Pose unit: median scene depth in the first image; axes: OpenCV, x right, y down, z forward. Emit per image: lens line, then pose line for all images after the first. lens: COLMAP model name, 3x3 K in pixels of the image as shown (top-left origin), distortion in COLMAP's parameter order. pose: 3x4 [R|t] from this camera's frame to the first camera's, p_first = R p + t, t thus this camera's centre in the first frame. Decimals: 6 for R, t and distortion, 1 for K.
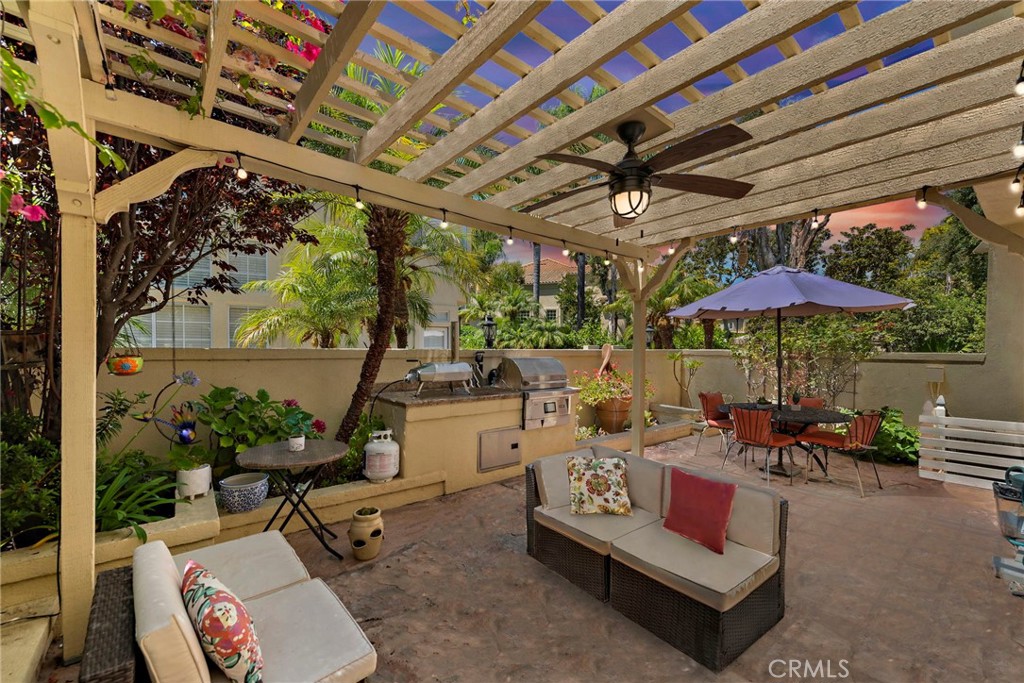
lens RADIAL K [[402.5, 0, 514.2], [0, 402.5, 337.3], [0, 0, 1]] dist [0.005430, -0.000212]
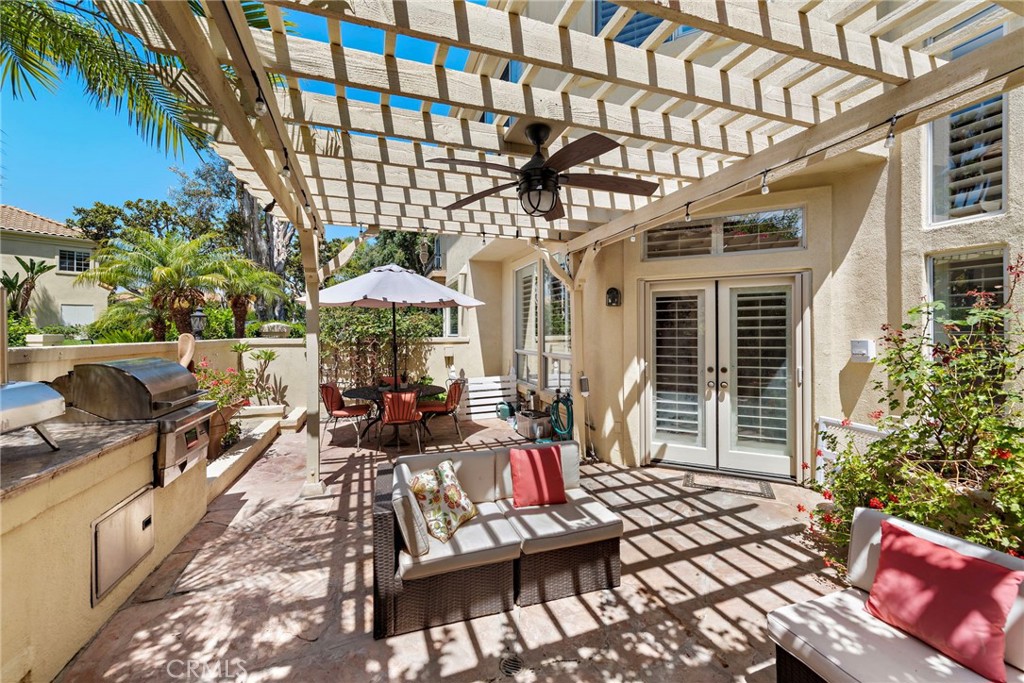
lens RADIAL K [[402.5, 0, 514.2], [0, 402.5, 337.3], [0, 0, 1]] dist [0.005430, -0.000212]
pose [[0.335737, -0.018710, 0.941770, -0.318152], [-0.004506, 0.999759, 0.021468, 0.002373], [-0.941945, -0.011451, 0.335572, 0.314899]]
